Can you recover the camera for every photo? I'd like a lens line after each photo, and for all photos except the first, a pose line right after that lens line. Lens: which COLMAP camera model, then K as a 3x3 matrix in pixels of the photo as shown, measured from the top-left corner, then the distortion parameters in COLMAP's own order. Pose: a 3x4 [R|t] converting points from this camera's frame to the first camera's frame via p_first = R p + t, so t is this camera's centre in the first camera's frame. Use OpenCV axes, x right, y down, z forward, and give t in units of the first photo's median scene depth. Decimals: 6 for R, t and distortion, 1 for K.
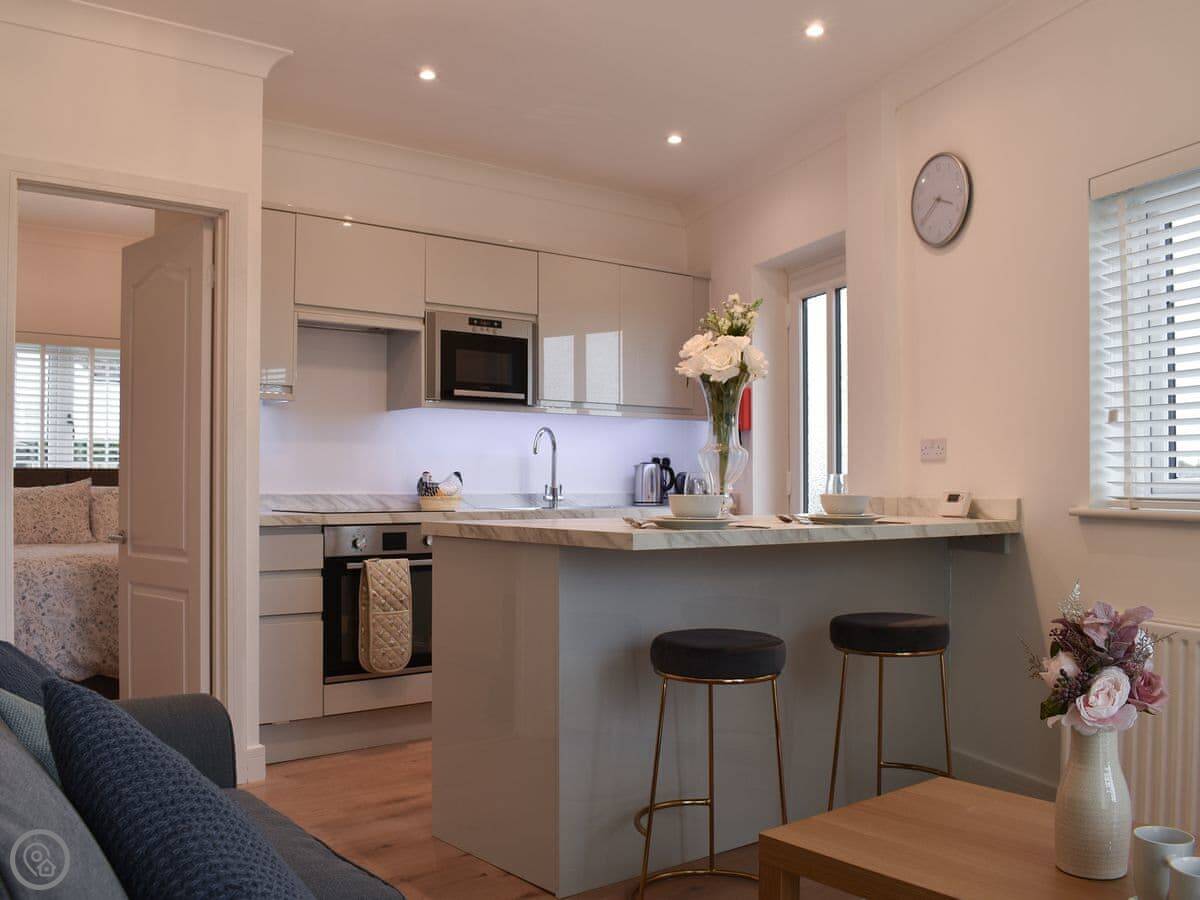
lens RADIAL K [[1070.0, 0, 599.4], [0, 1070.0, 472.3], [0, 0, 1]] dist [-0.091161, 0.004286]
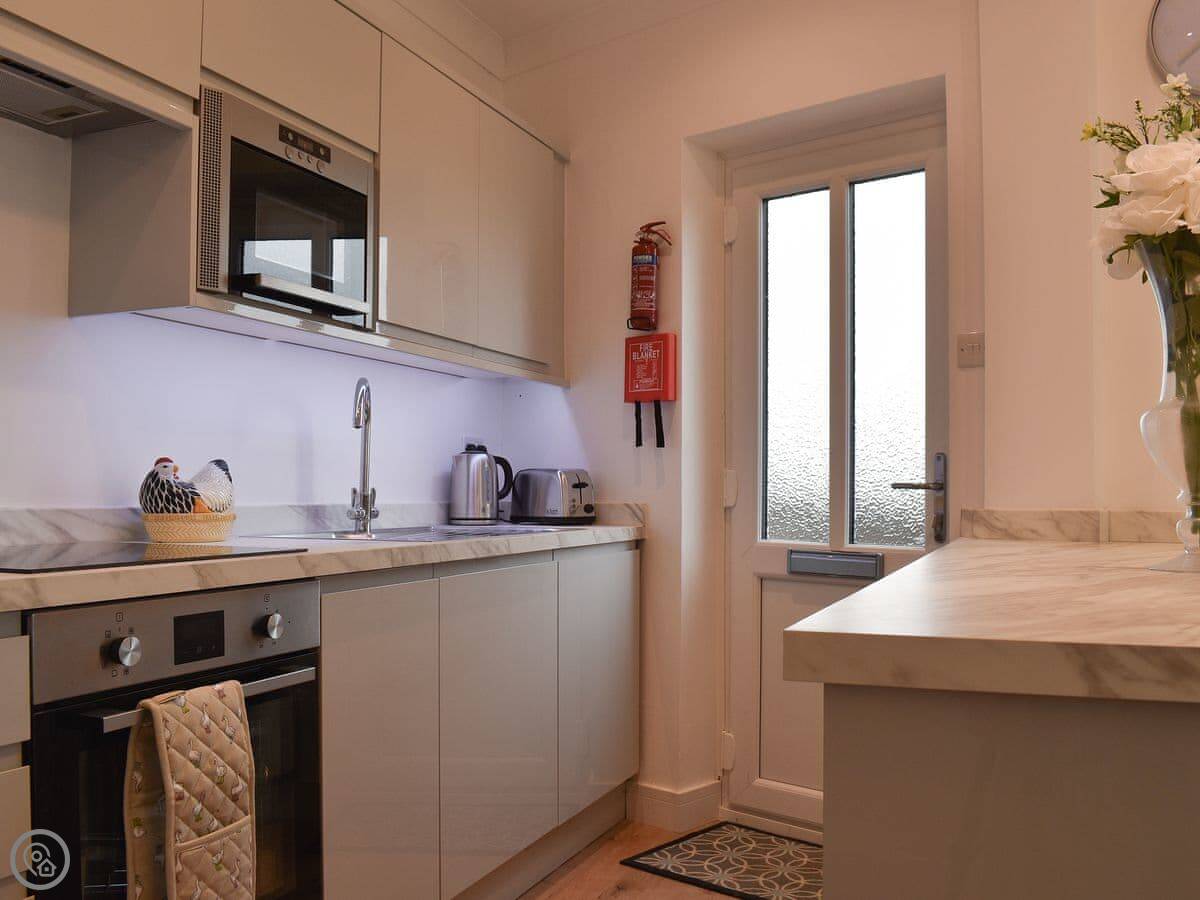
lens RADIAL K [[1070.0, 0, 599.4], [0, 1070.0, 472.3], [0, 0, 1]] dist [-0.091161, 0.004286]
pose [[0.867239, 0.010404, 0.497783, -0.225205], [-0.007428, 0.999941, -0.007958, 0.007675], [-0.497836, 0.003204, 0.867265, 0.534706]]
